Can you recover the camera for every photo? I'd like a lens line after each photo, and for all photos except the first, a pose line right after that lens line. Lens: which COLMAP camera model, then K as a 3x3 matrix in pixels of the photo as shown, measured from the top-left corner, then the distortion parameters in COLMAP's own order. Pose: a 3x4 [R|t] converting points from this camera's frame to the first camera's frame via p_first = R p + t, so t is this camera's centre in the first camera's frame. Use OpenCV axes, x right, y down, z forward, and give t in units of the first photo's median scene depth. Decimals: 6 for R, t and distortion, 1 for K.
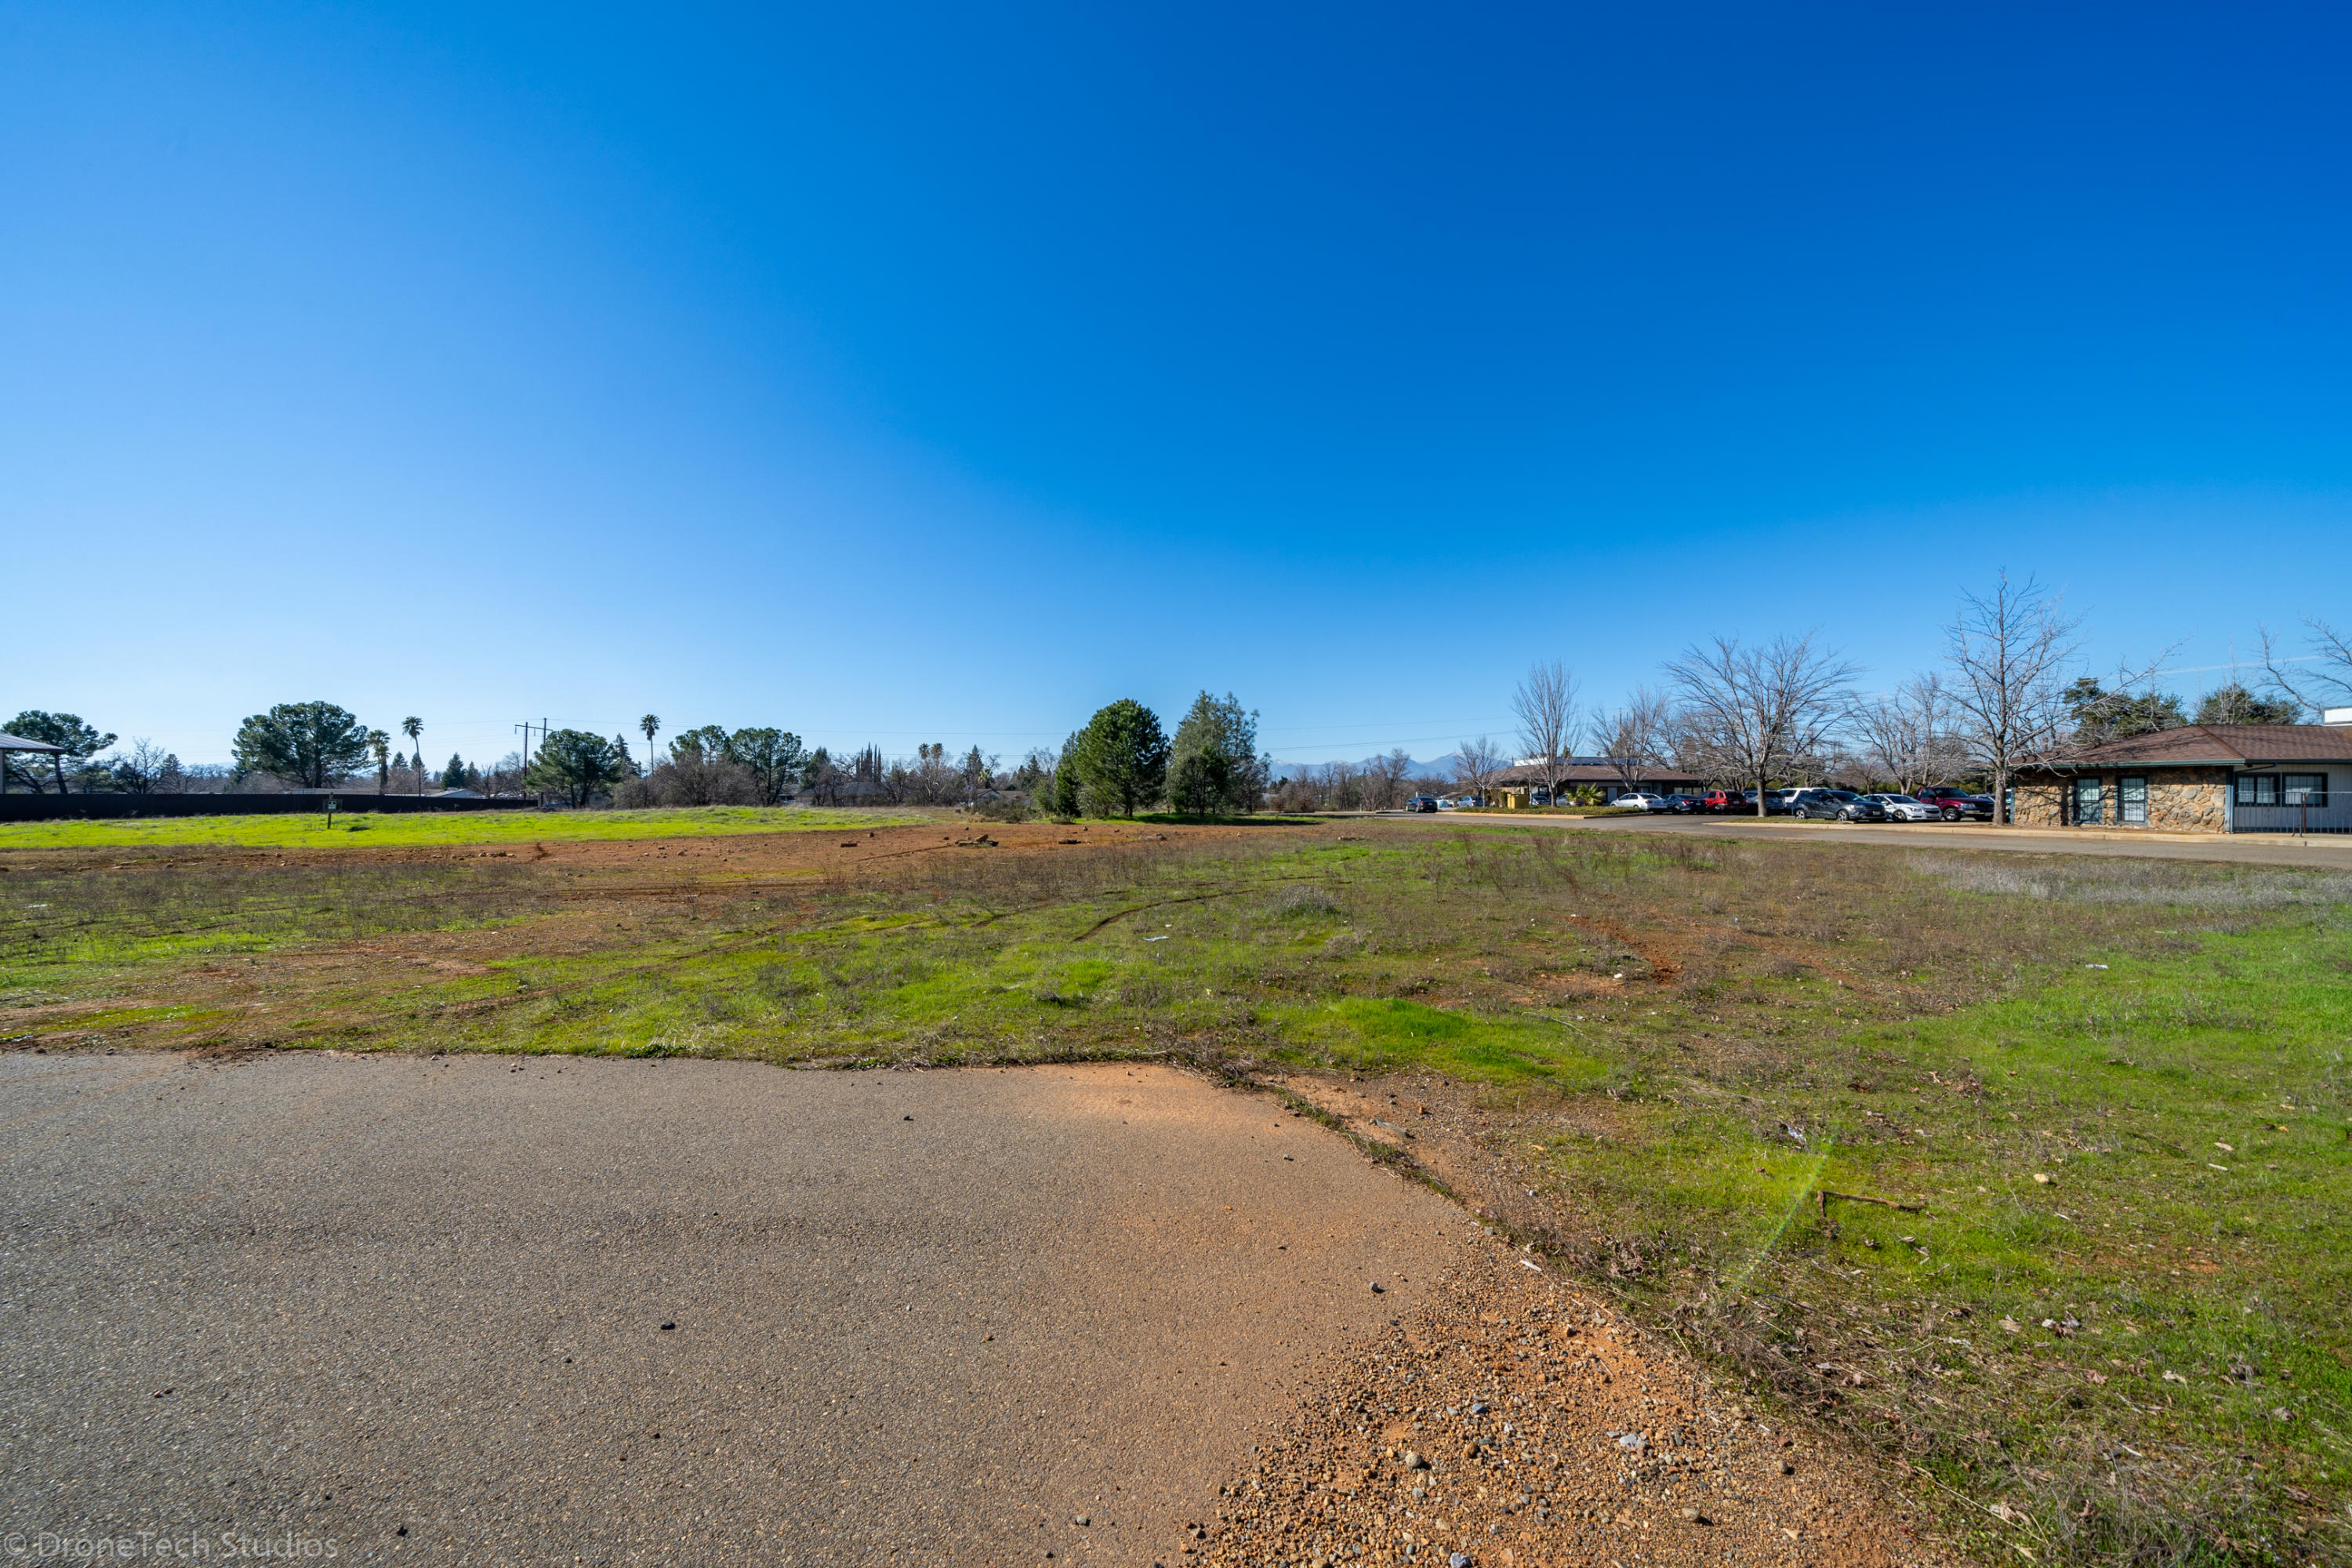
lens RADIAL K [[854.5, 0, 1180.9], [0, 854.5, 793.2], [0, 0, 1]] dist [-0.000456, -0.000059]
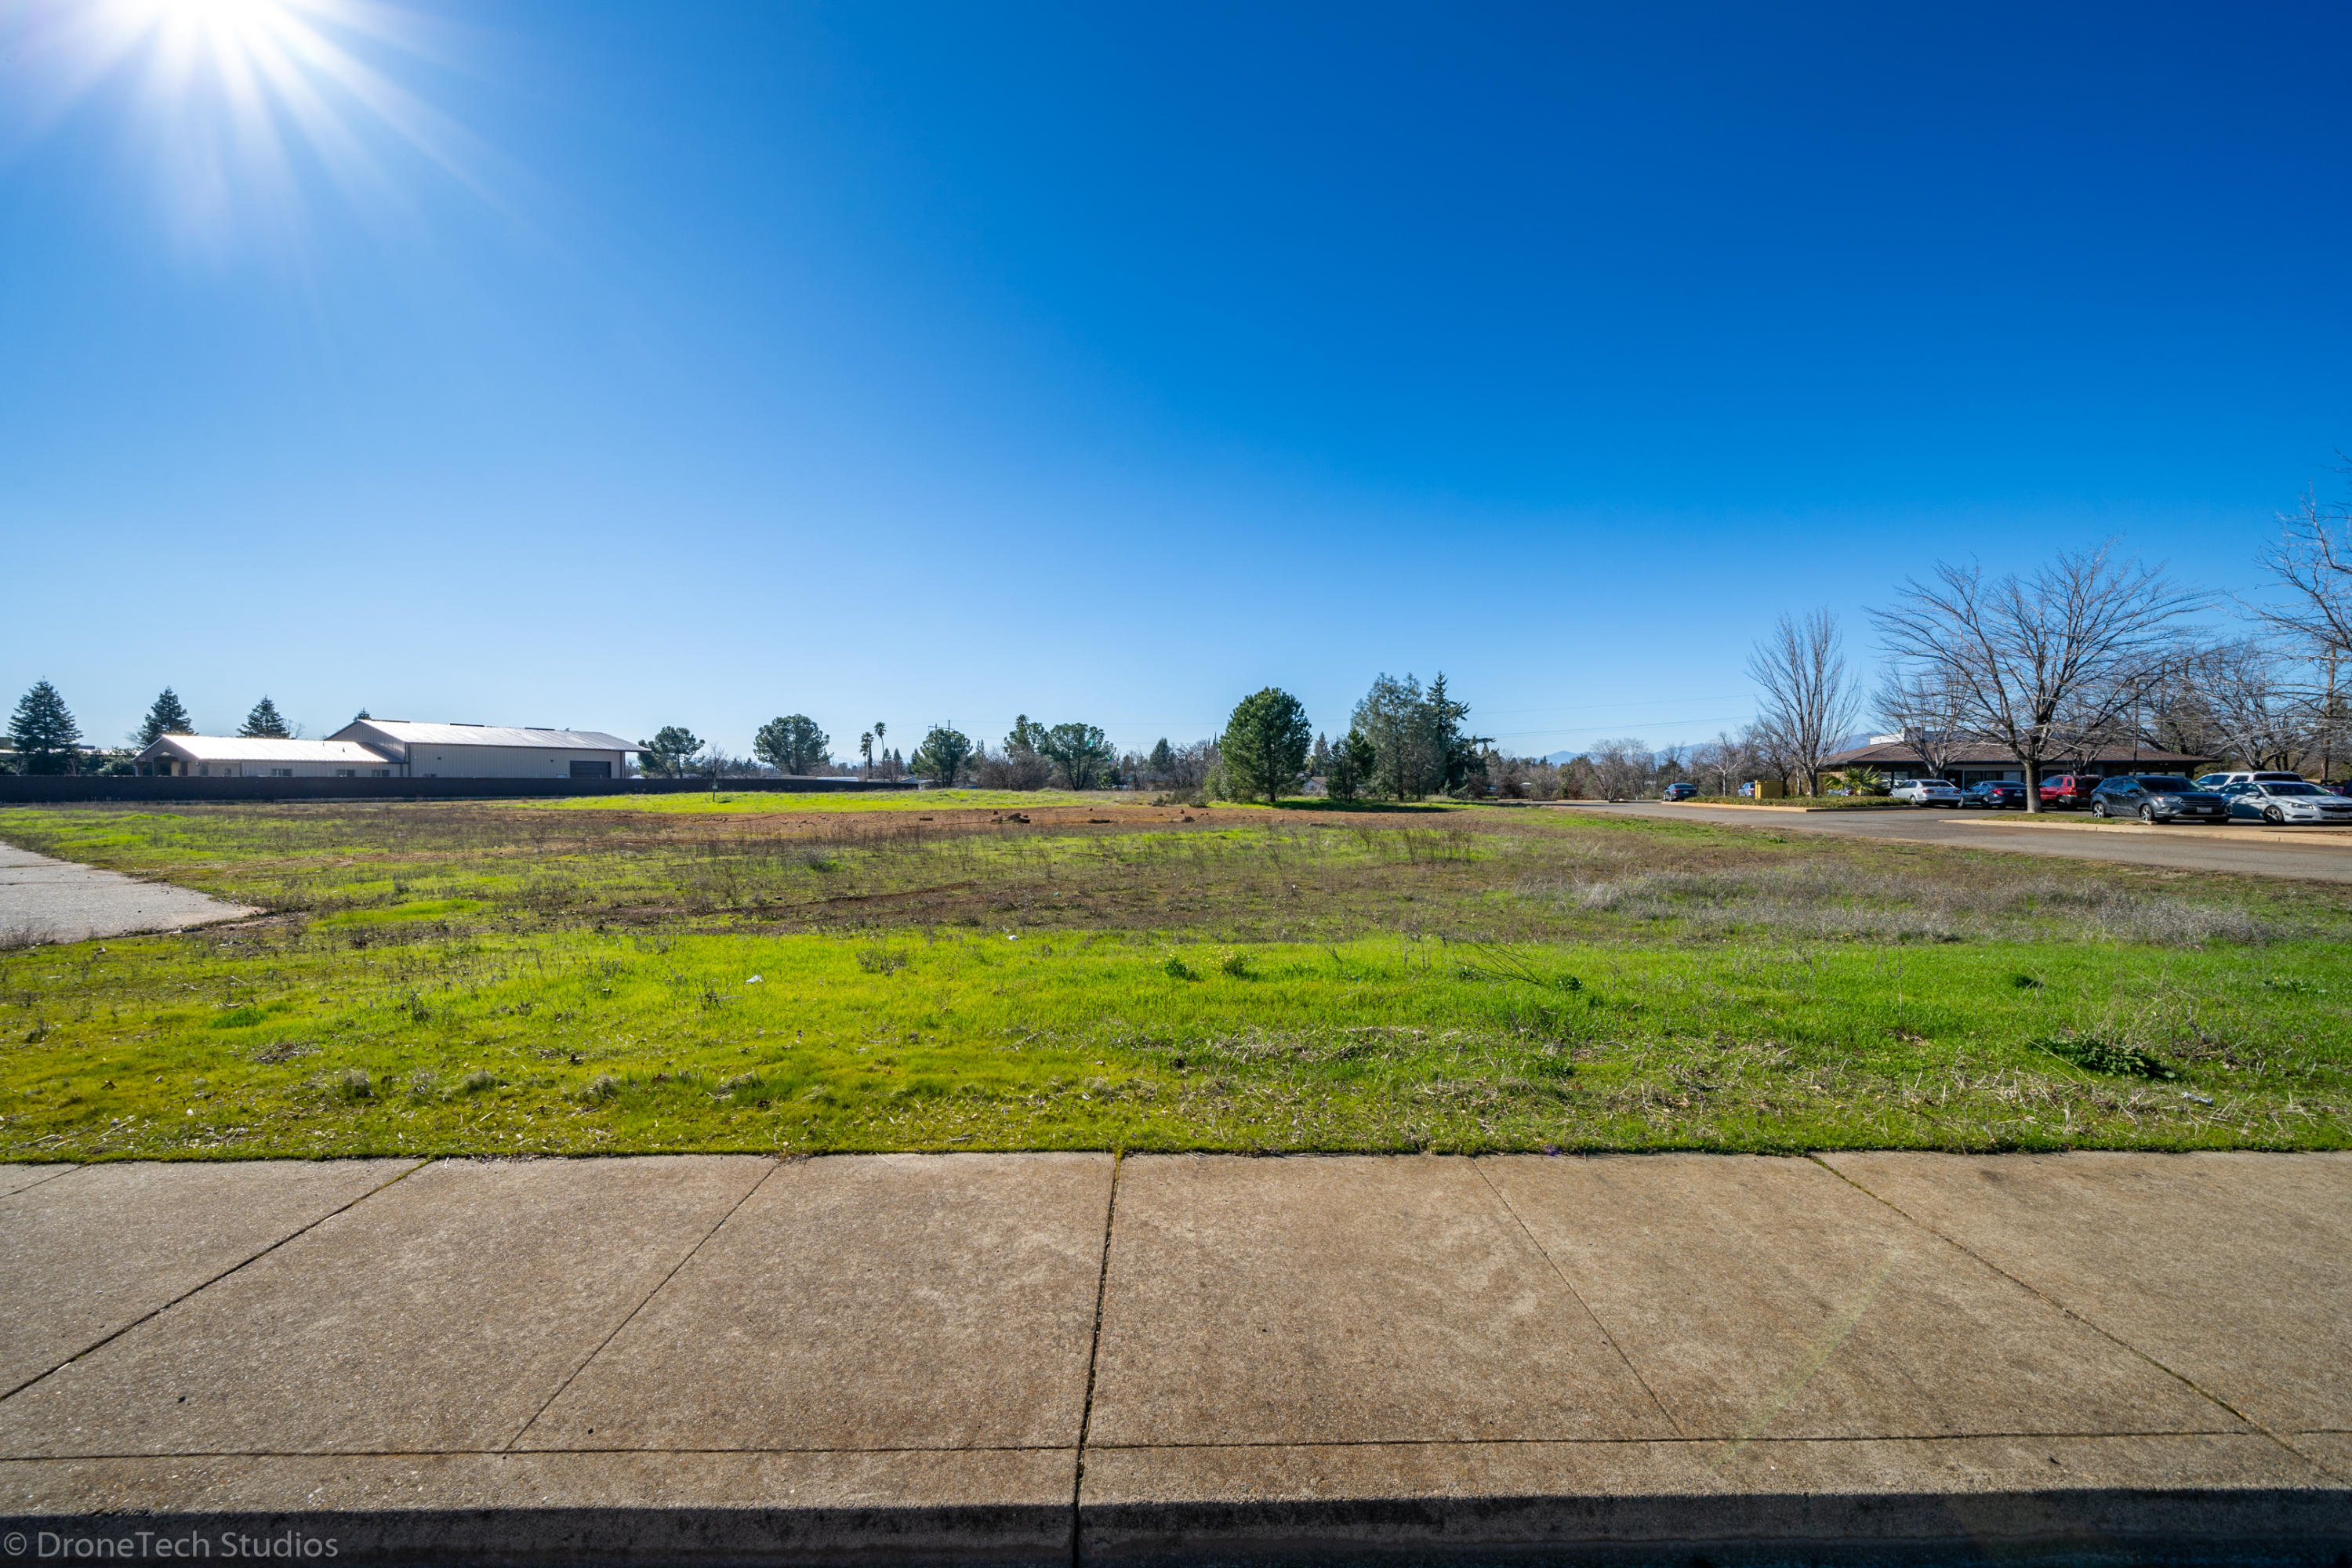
lens RADIAL K [[854.5, 0, 1170.2], [0, 854.5, 793.2], [0, 0, 1]] dist [-0.000456, -0.000059]
pose [[0.887014, 0.008786, -0.461658, 0.227096], [-0.001355, 0.999864, 0.016426, 0.000333], [0.461740, -0.013944, 0.886906, 0.023076]]
